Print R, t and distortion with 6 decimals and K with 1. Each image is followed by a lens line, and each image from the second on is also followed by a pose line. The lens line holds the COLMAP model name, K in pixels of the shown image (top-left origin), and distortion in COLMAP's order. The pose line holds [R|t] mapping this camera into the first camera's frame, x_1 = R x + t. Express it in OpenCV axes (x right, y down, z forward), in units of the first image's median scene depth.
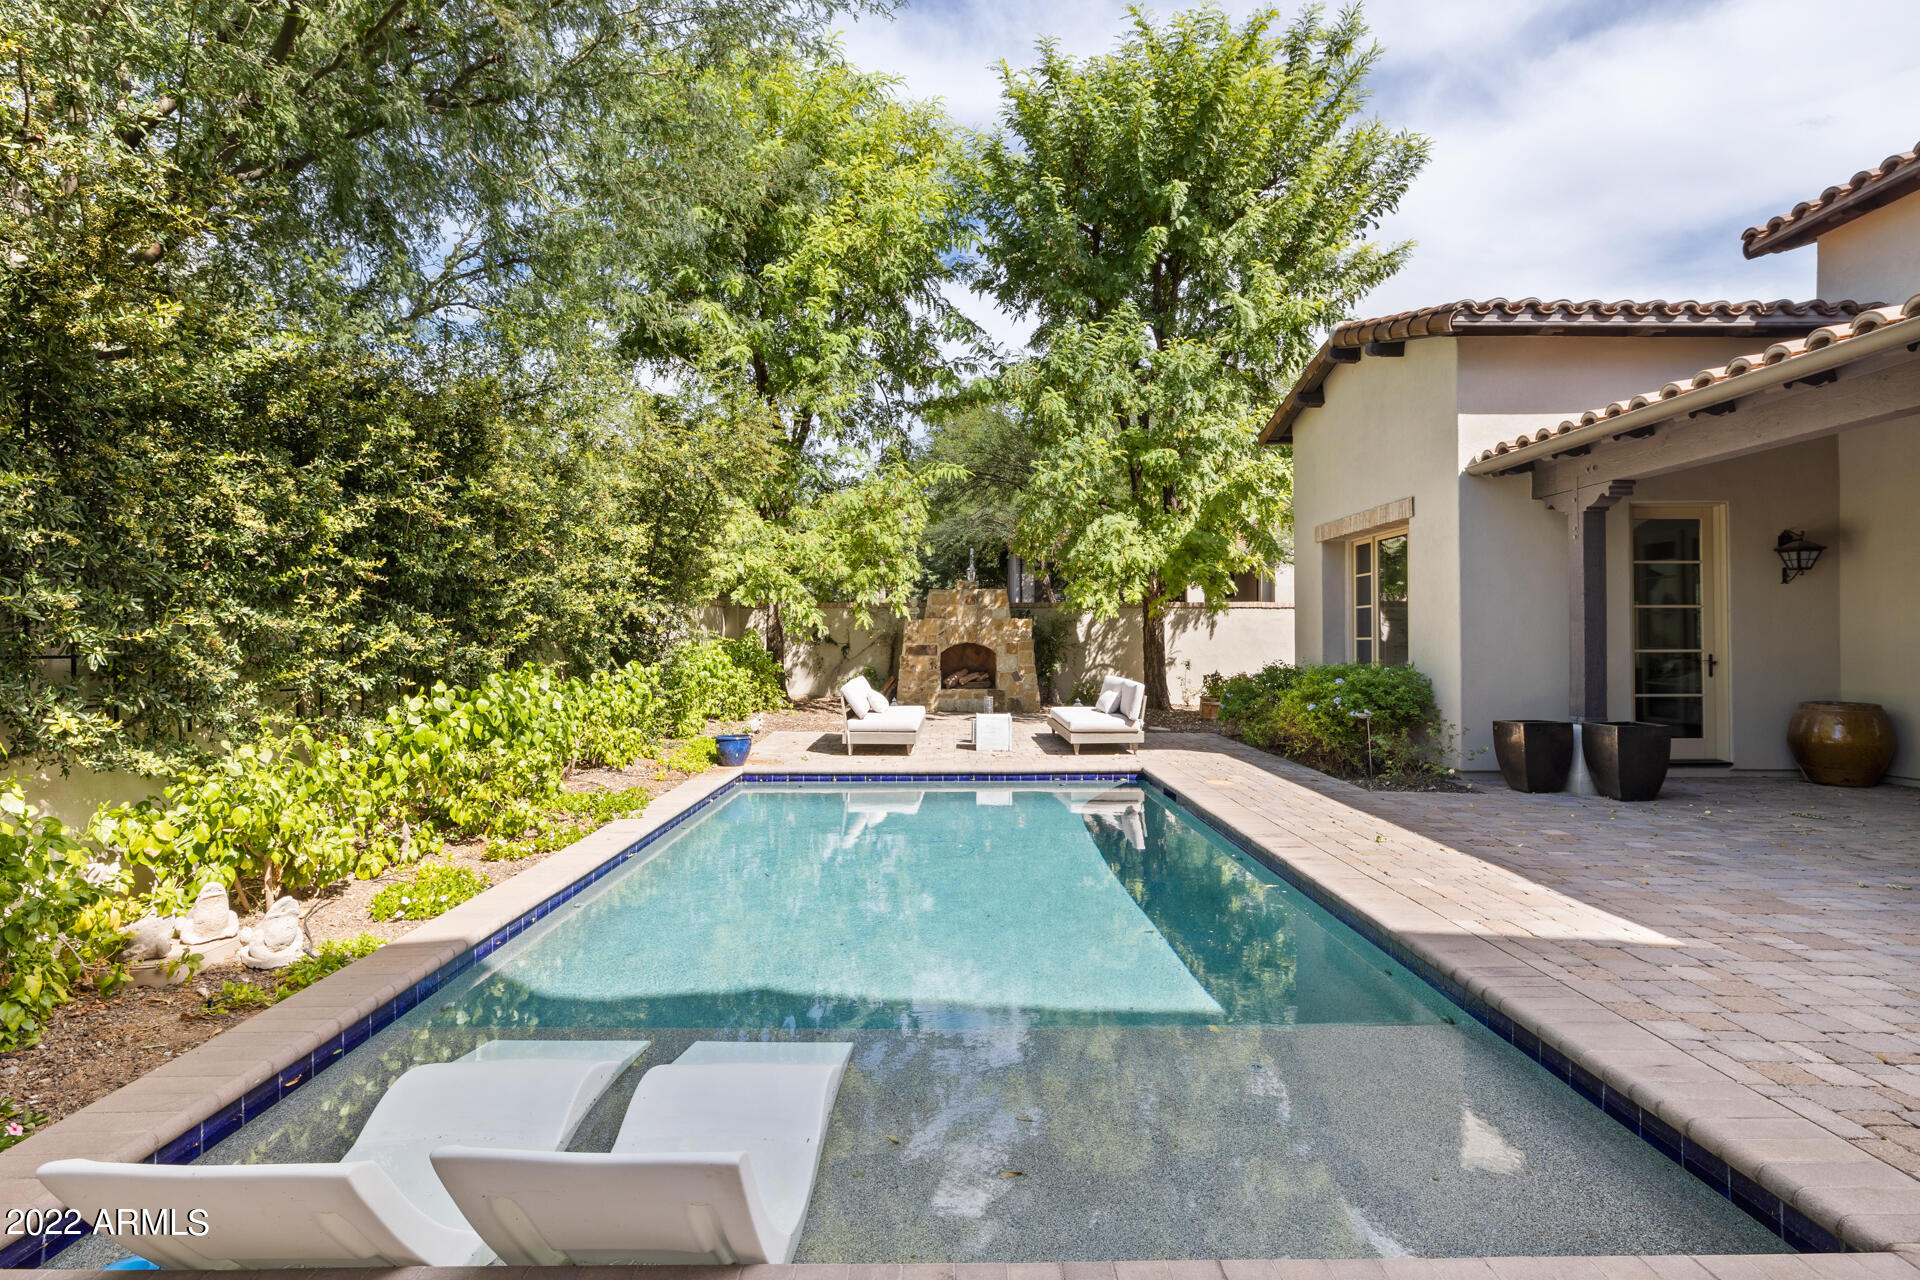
lens RADIAL K [[949.9, 0, 960.4], [0, 949.9, 610.7], [0, 0, 1]] dist [-0.002750, -0.000199]
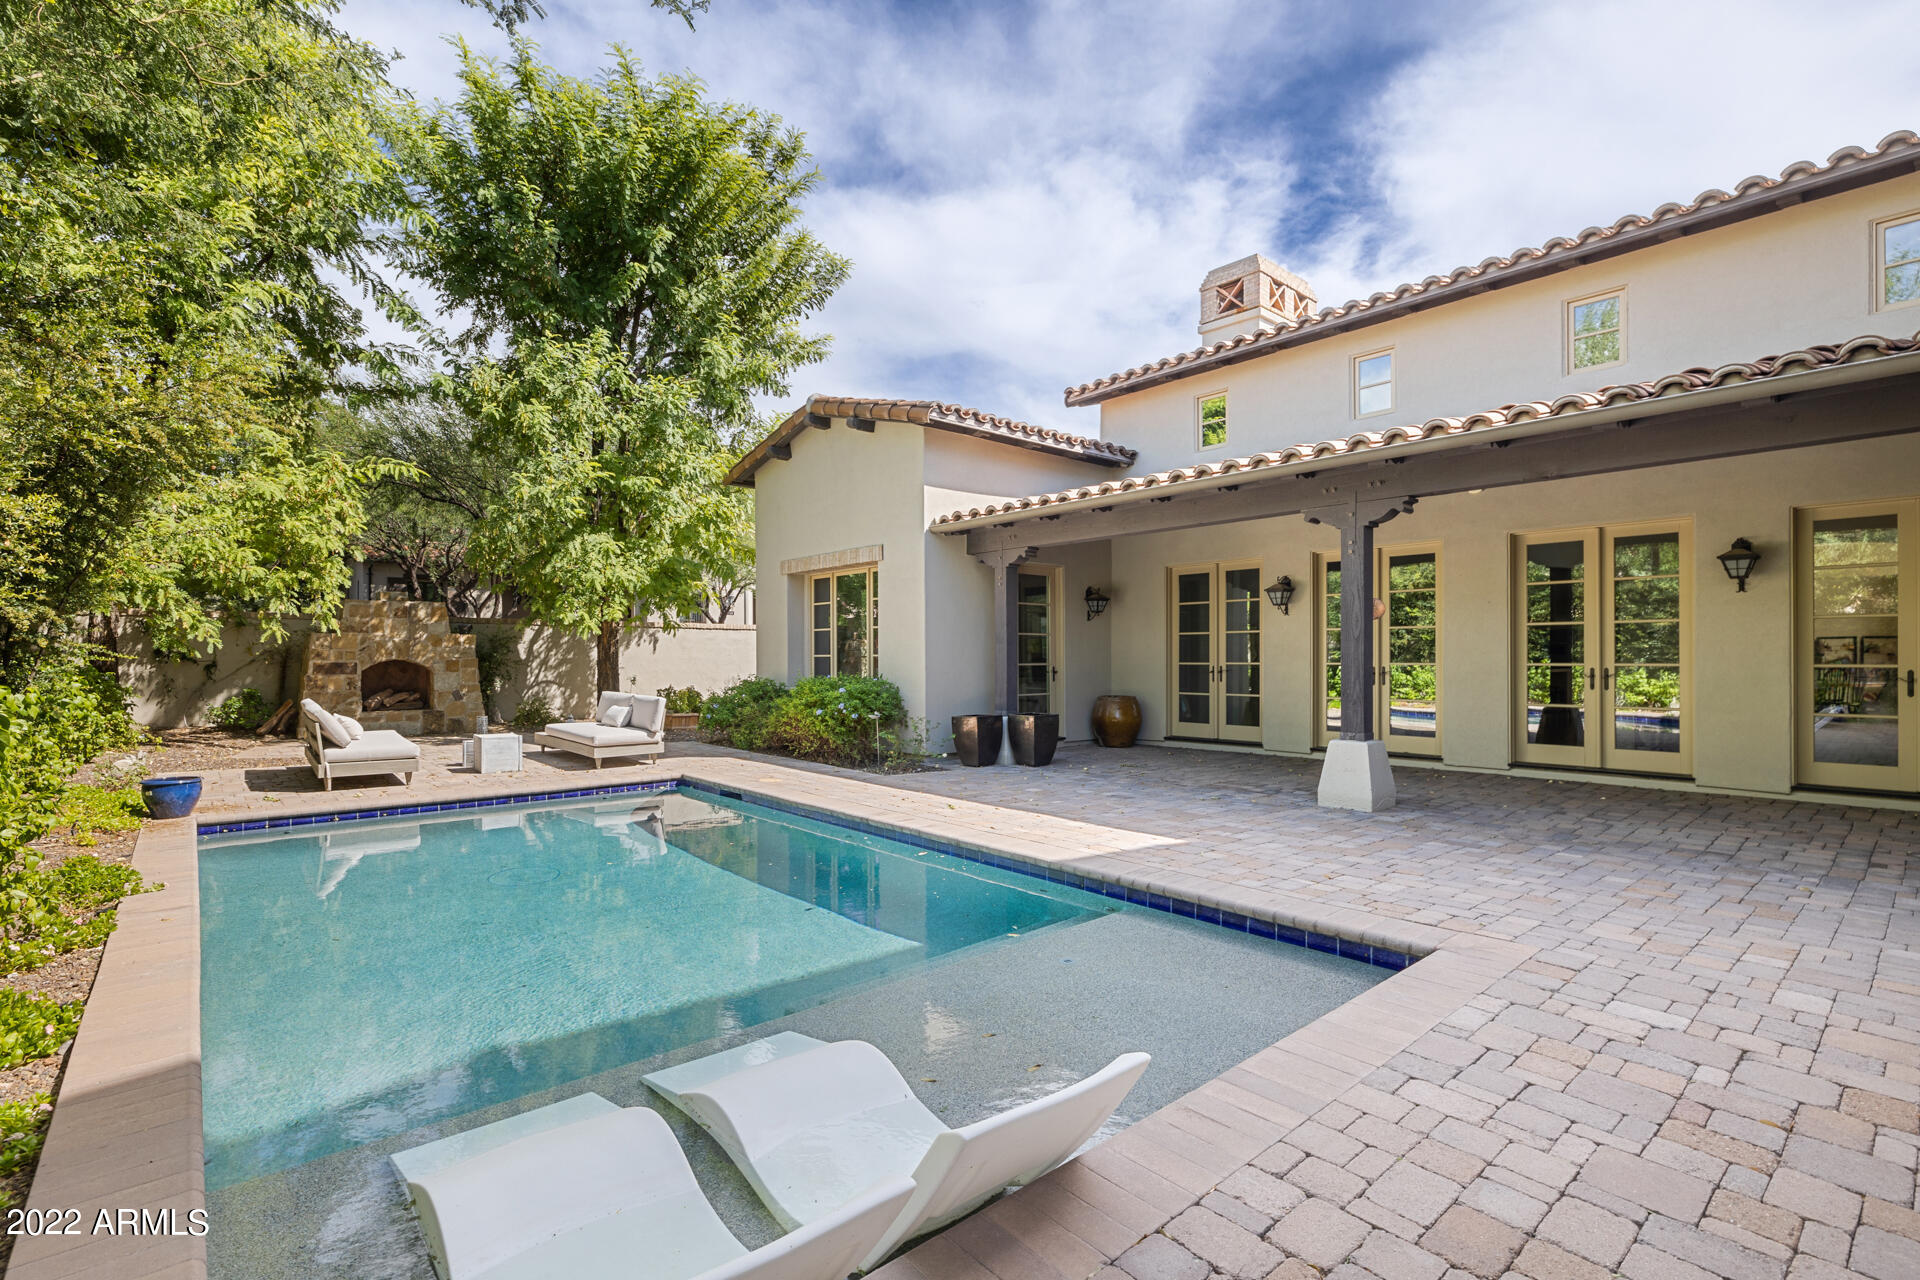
lens RADIAL K [[867.9, 0, 957.3], [0, 867.9, 633.1], [0, 0, 1]] dist [-0.003405, 0.000128]
pose [[0.765565, 0.018227, 0.643100, -0.173843], [-0.020056, 0.999789, -0.004461, 0.001972], [-0.643046, -0.009483, 0.765769, 0.037382]]
